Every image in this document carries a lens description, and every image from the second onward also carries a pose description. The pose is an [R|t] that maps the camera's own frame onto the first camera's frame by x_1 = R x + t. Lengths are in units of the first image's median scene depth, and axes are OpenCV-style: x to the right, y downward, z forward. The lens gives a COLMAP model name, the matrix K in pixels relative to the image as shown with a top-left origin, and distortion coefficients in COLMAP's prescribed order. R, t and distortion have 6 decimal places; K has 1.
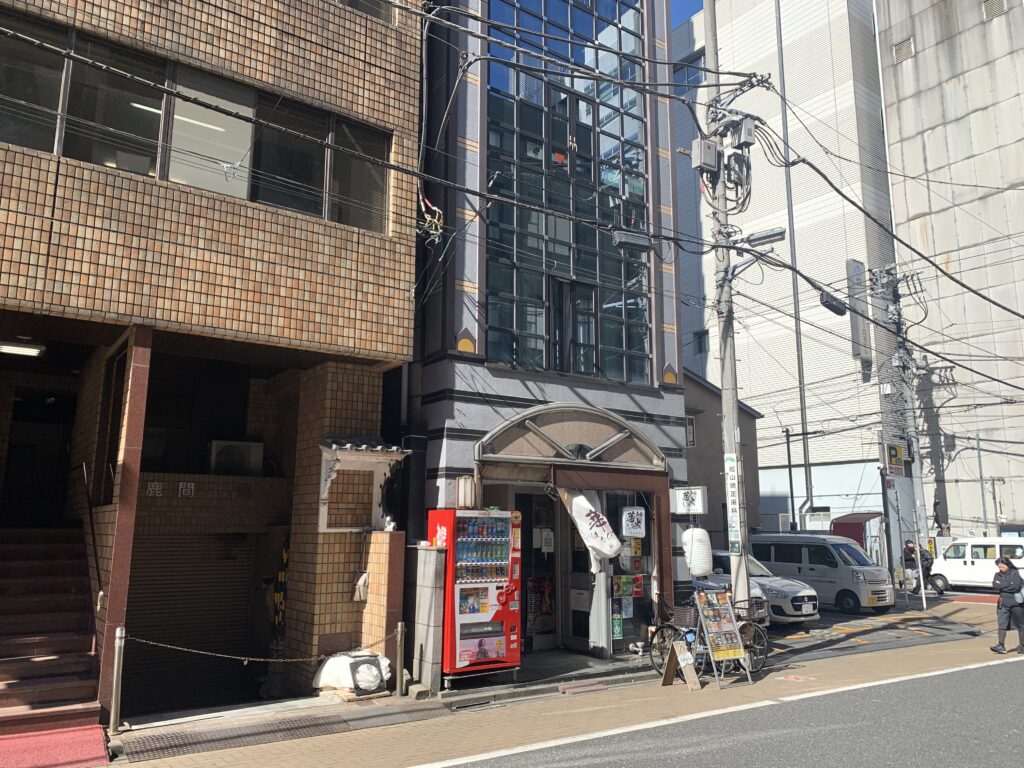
lens RADIAL K [[775.1, 0, 510.7], [0, 775.1, 387.2], [0, 0, 1]] dist [0.048941, -0.047583]
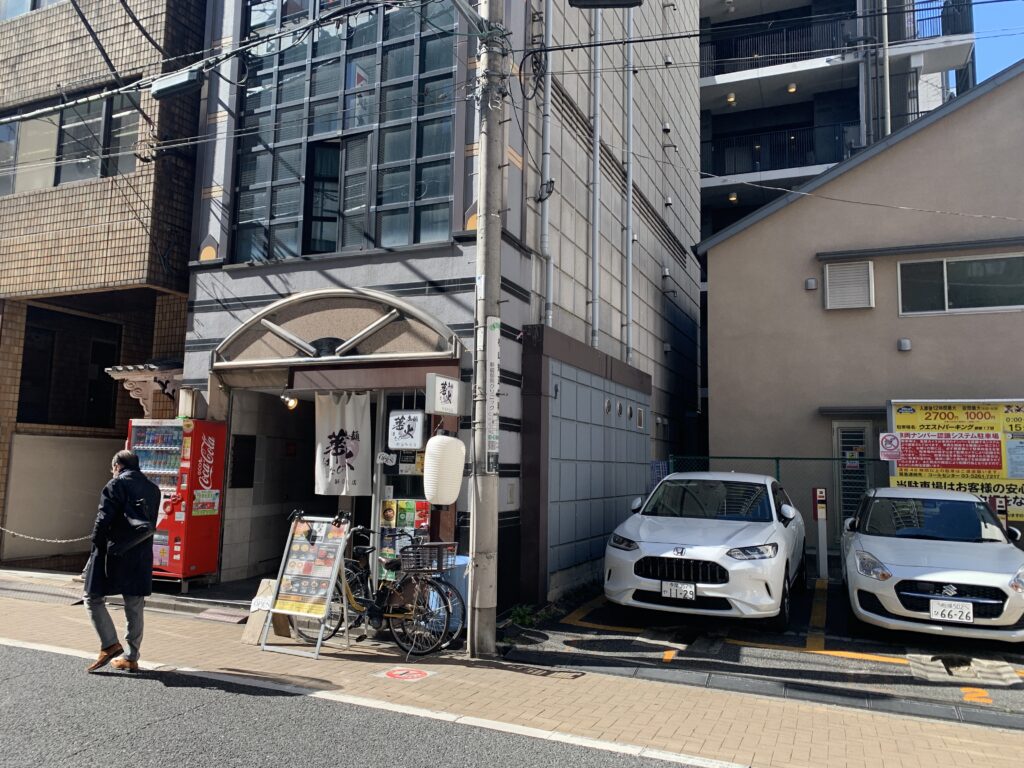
lens RADIAL K [[775.1, 0, 502.6], [0, 775.1, 377.0], [0, 0, 1]] dist [0.048941, -0.047583]
pose [[0.507560, -0.084047, -0.857507, 0.951054], [0.139311, 0.990141, -0.014588, 0.164381], [0.850279, -0.112056, 0.514265, 0.785627]]
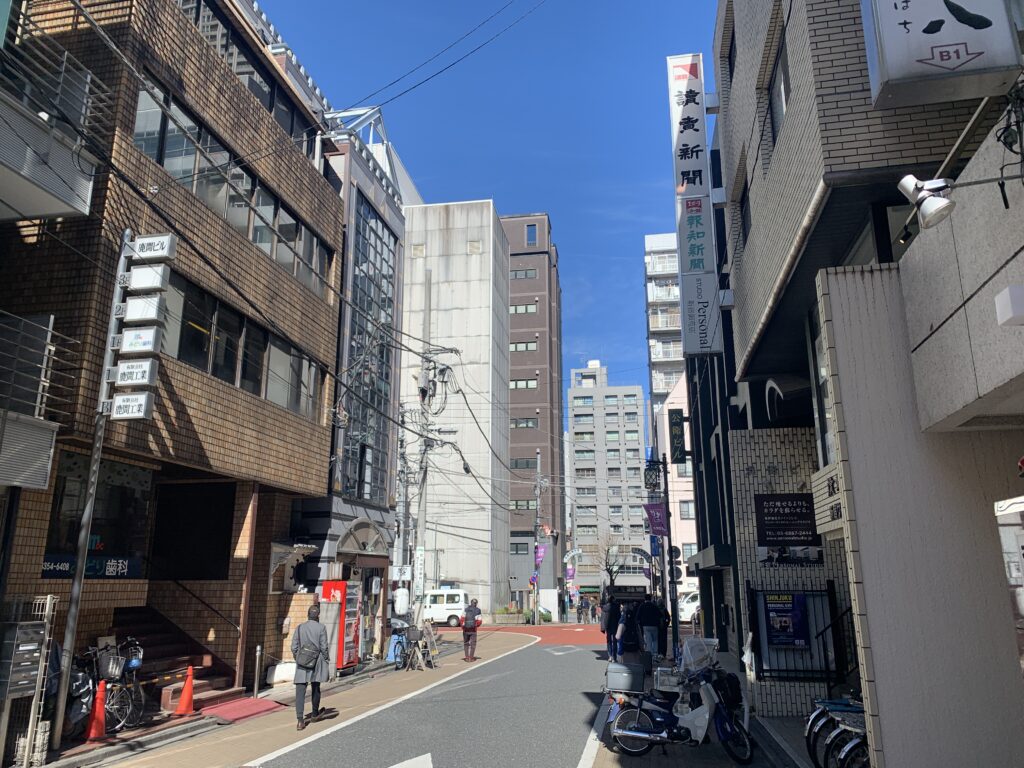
lens RADIAL K [[775.1, 0, 511.1], [0, 775.1, 383.6], [0, 0, 1]] dist [0.048941, -0.047583]
pose [[0.721430, 0.167878, 0.671830, -1.000913], [-0.121636, 0.985806, -0.115718, -0.126973], [-0.681721, 0.001764, 0.731610, -0.577572]]
